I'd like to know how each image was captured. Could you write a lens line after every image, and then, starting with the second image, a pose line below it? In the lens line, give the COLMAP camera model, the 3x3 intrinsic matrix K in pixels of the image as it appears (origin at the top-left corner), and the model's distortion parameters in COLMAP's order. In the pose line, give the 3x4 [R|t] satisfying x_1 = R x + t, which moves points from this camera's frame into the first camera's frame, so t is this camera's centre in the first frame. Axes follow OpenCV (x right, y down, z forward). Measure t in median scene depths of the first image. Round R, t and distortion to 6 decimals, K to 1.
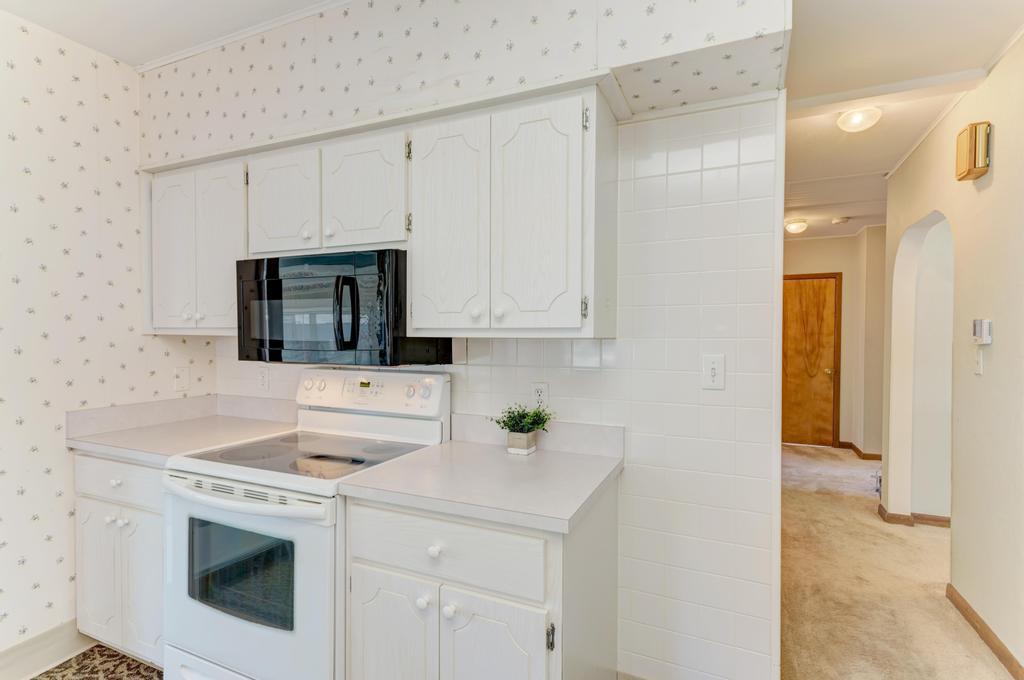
lens RADIAL K [[502.1, 0, 512.0], [0, 502.1, 340.0], [0, 0, 1]] dist [0.000181, -0.000189]
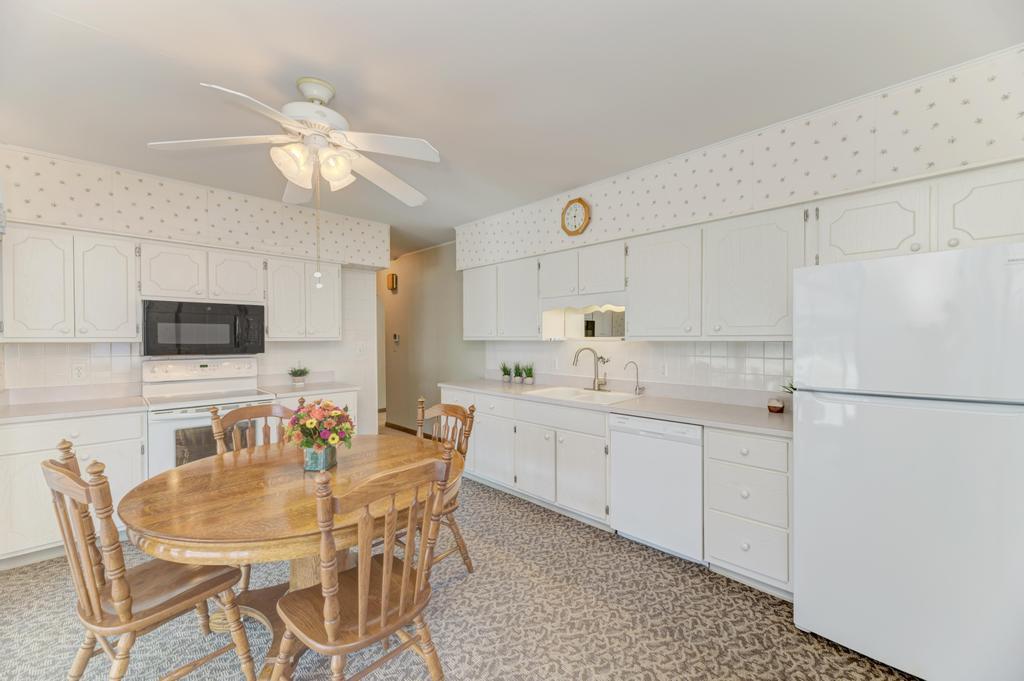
lens RADIAL K [[402.7, 0, 515.4], [0, 402.7, 344.1], [0, 0, 1]] dist [-0.002635, -0.000234]
pose [[0.366213, -0.018116, 0.930355, -1.397970], [0.015148, 0.999794, 0.013506, 0.000506], [-0.930408, 0.009147, 0.366412, -0.761131]]
